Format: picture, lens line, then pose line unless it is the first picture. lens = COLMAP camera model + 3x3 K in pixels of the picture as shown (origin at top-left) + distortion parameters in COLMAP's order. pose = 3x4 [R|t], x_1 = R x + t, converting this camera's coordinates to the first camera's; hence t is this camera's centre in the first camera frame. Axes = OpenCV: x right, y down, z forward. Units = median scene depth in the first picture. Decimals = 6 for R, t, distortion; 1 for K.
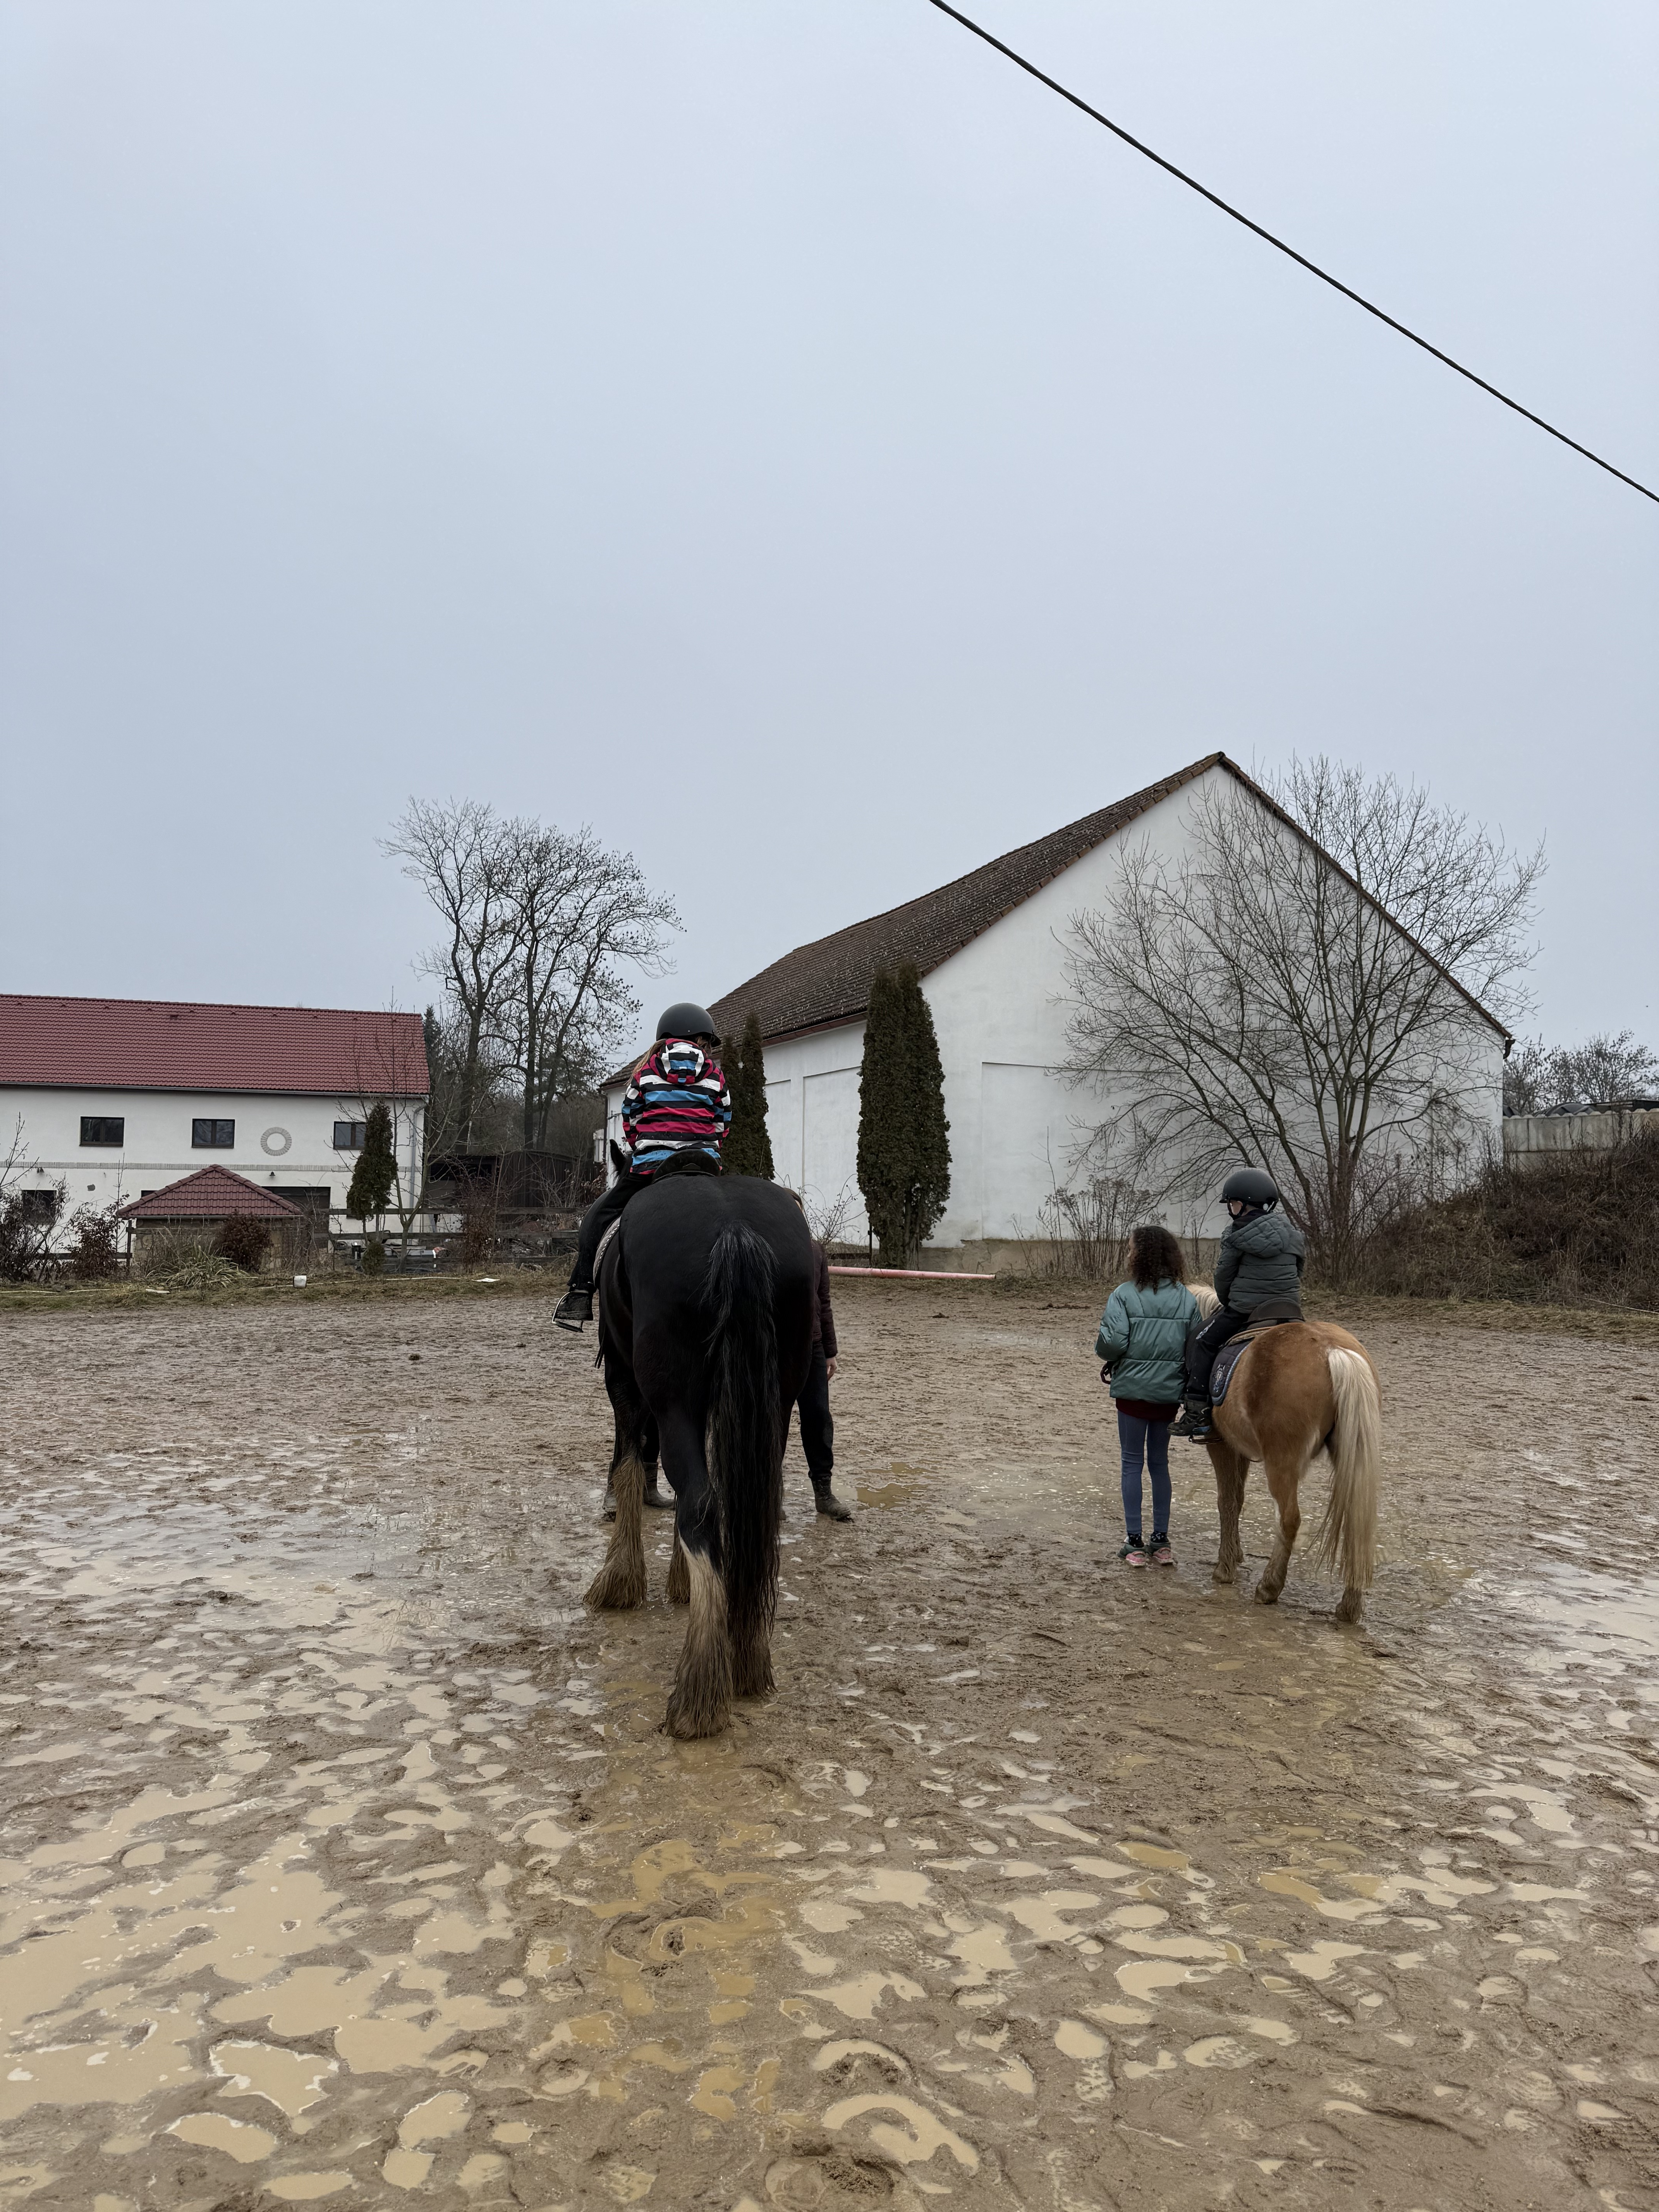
lens RADIAL K [[1516.8, 0, 829.5], [0, 1516.8, 1106.0], [0, 0, 1]] dist [0.105623, -0.120831]
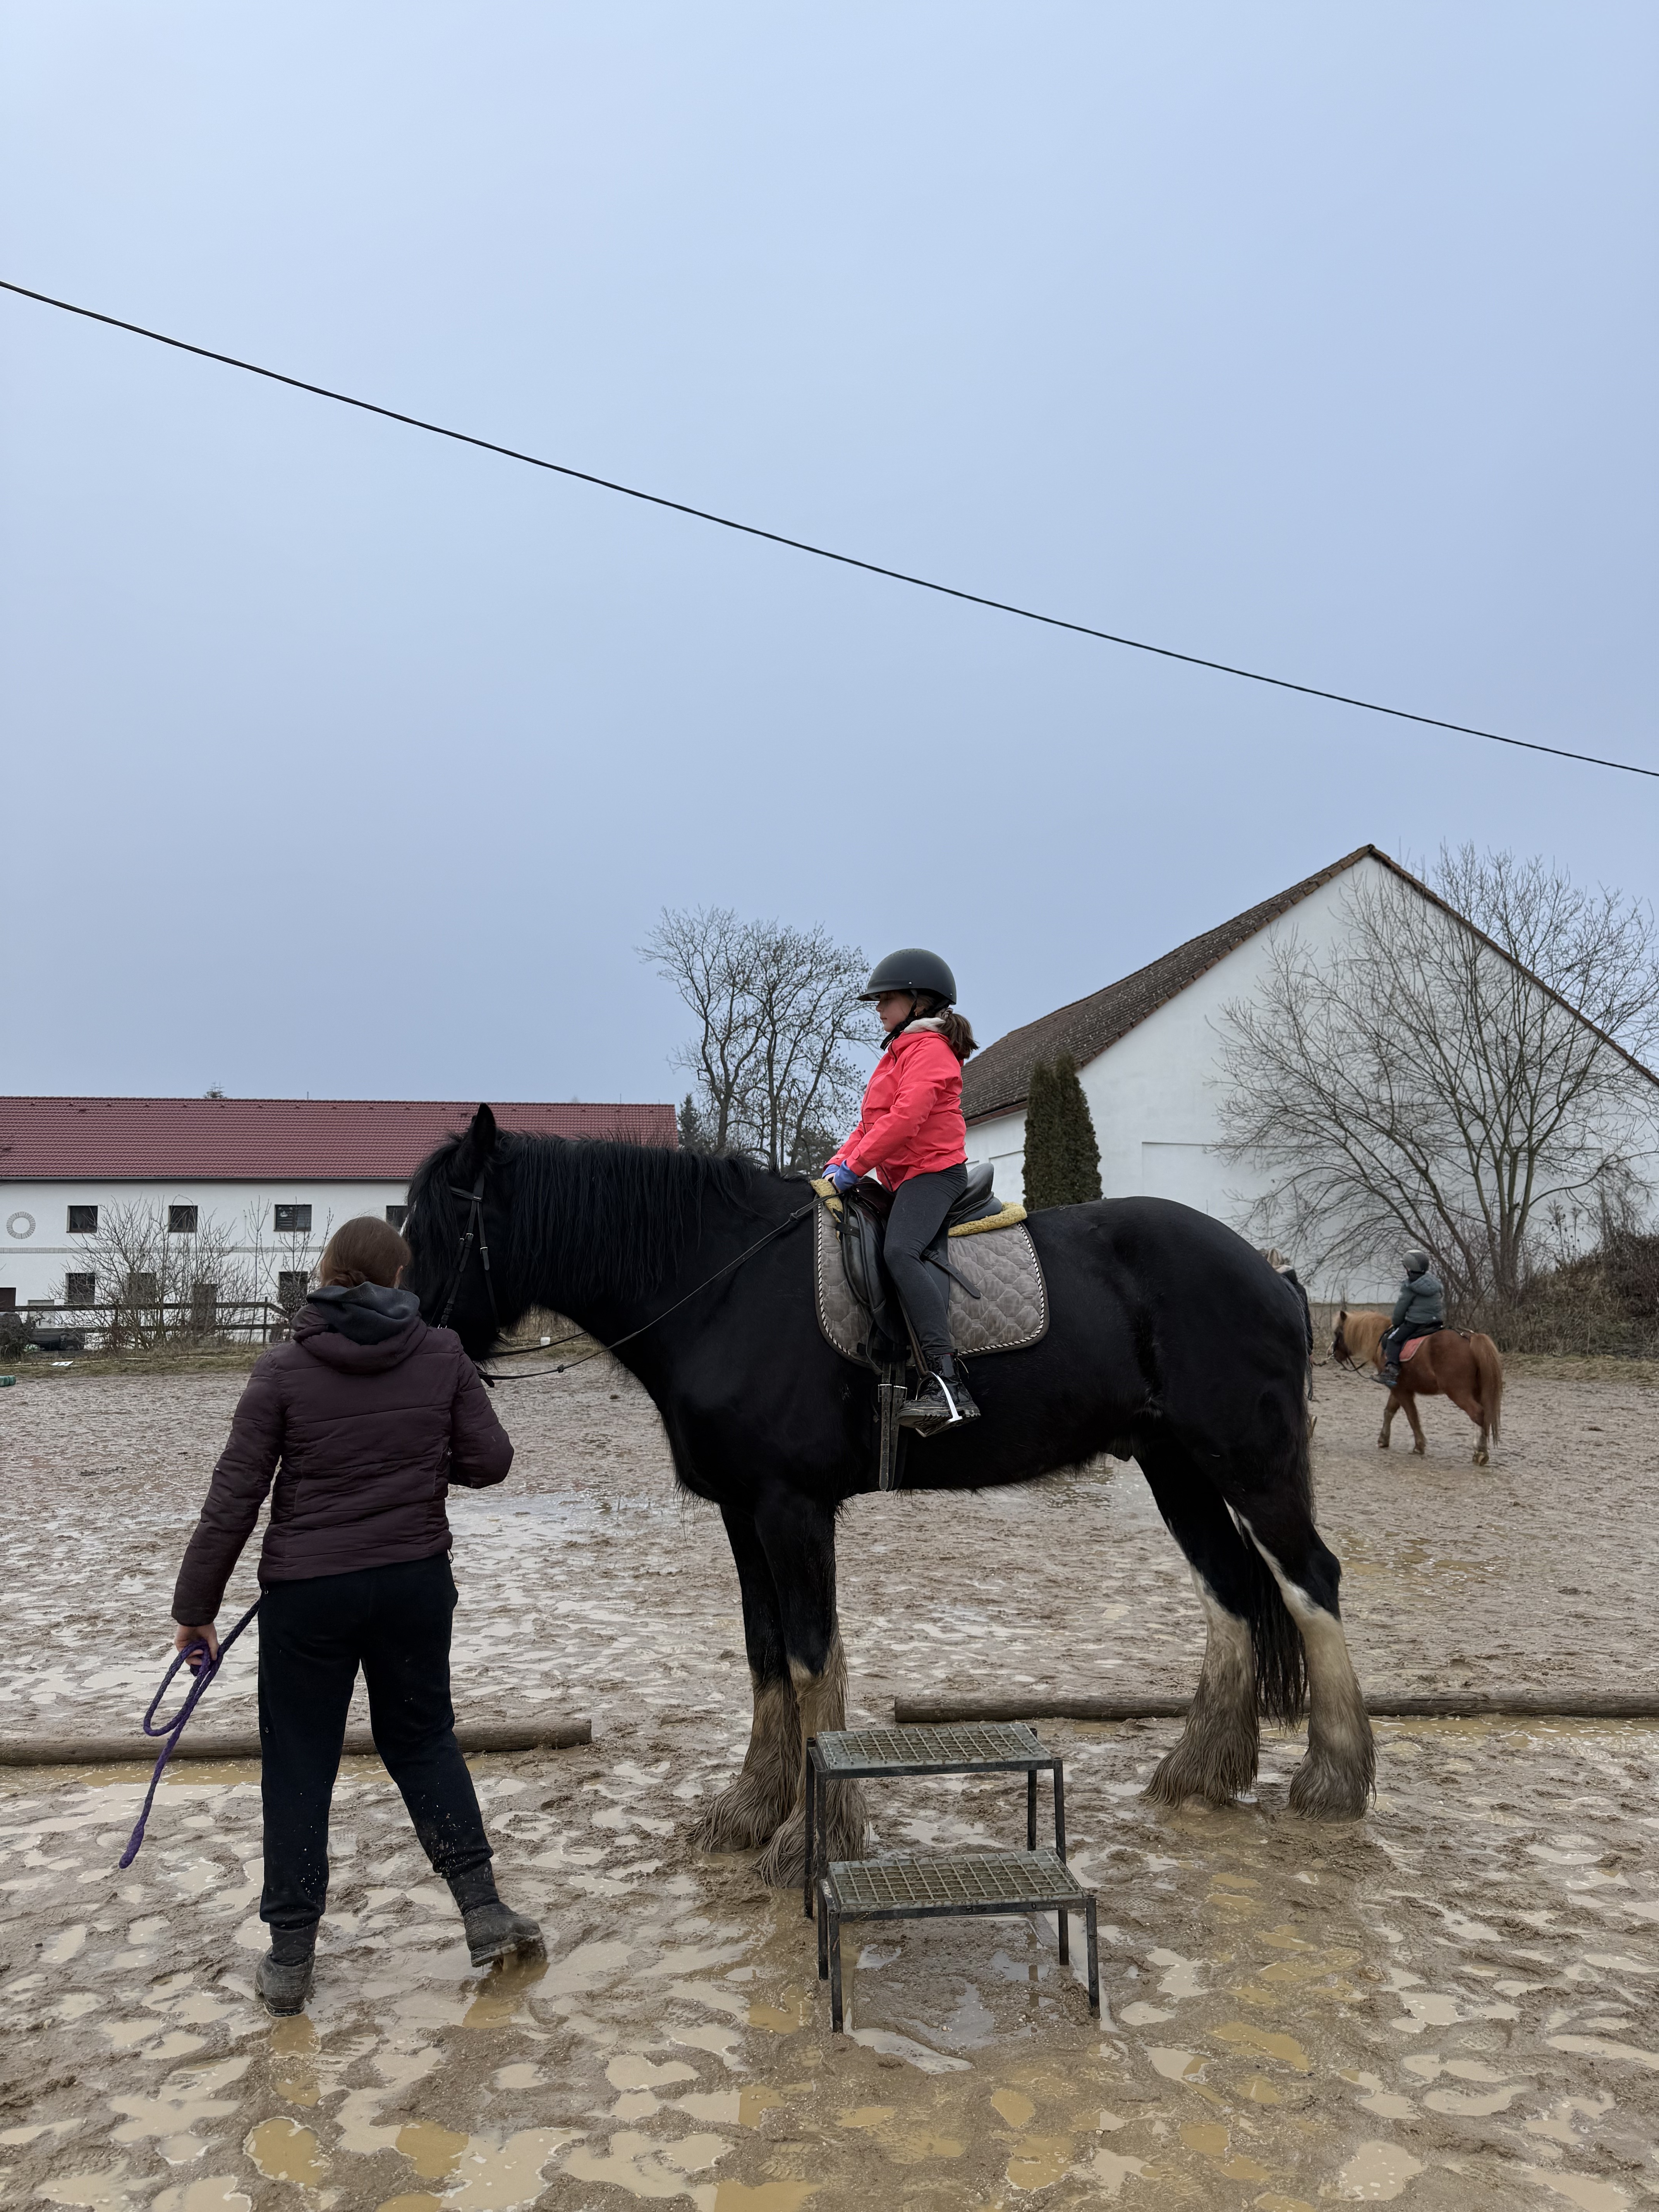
lens RADIAL K [[1599.3, 0, 829.5], [0, 1599.3, 1106.0], [0, 0, 1]] dist [0.003187, -0.000232]
pose [[0.980998, -0.031408, -0.191457, 0.067264], [0.023197, 0.998718, -0.044982, -0.005637], [0.192624, 0.039687, 0.980470, -0.111771]]
